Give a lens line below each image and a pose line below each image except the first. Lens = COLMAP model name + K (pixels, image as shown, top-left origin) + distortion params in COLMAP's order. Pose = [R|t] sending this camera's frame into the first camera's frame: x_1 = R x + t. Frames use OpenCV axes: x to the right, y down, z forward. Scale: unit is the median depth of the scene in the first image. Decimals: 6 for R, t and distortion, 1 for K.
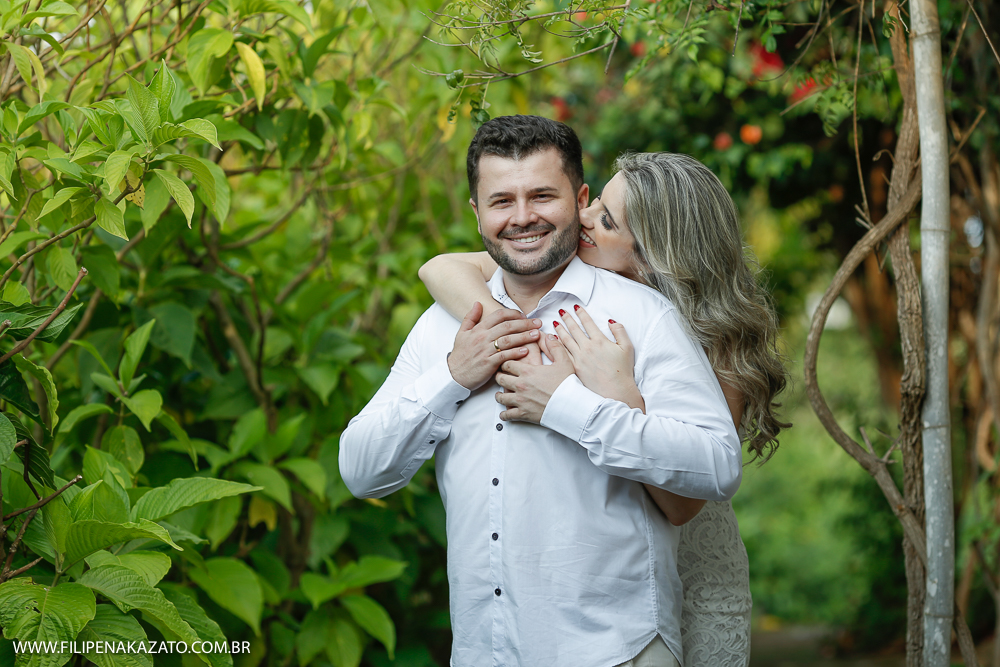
lens RADIAL K [[3904.0, 0, 500.0], [0, 3904.0, 333.5], [0, 0, 1]] dist [0.127090, 6.514080]
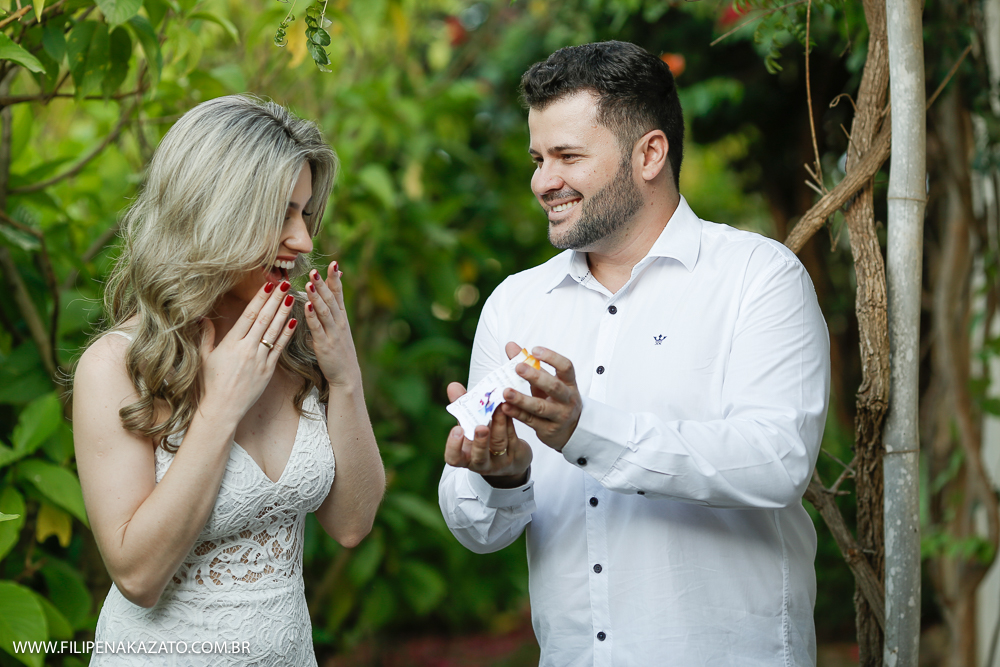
lens RADIAL K [[3904.0, 0, 500.0], [0, 3904.0, 333.5], [0, 0, 1]] dist [0.127090, 6.514080]
pose [[0.999508, 0.022793, 0.021560, 0.014385], [-0.023253, 0.999502, 0.021336, -0.014371], [-0.021063, -0.021827, 0.999540, 0.224607]]
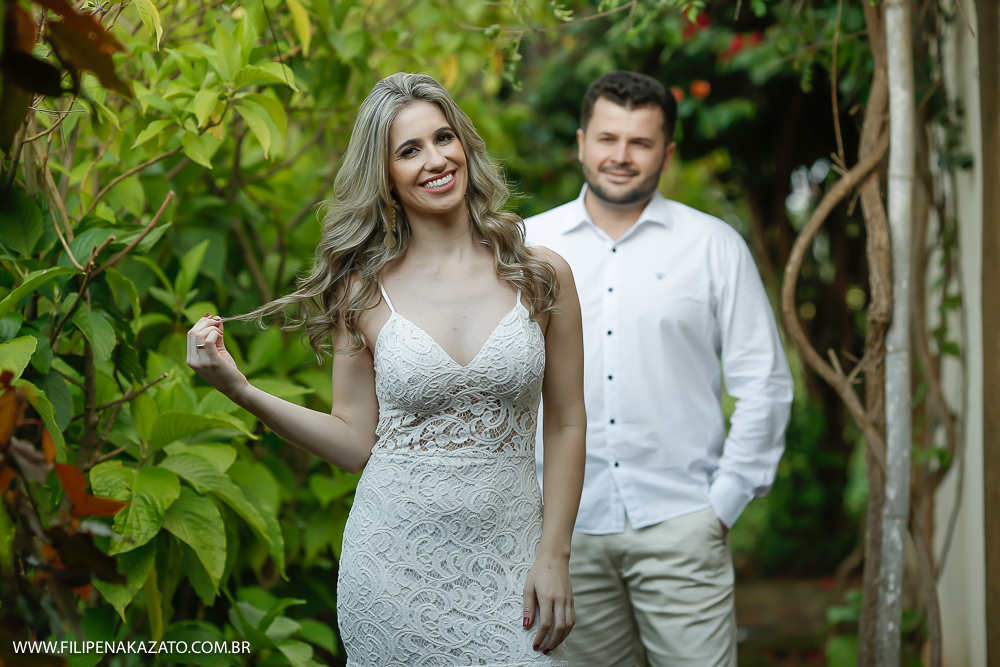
lens RADIAL K [[4024.2, 0, 500.0], [0, 4024.2, 333.5], [0, 0, 1]] dist [0.496934, -2.386397]
pose [[0.998741, 0.021630, 0.045264, -0.057000], [-0.022121, 0.999701, 0.010375, 0.009266], [-0.045026, -0.011363, 0.998921, -0.164810]]
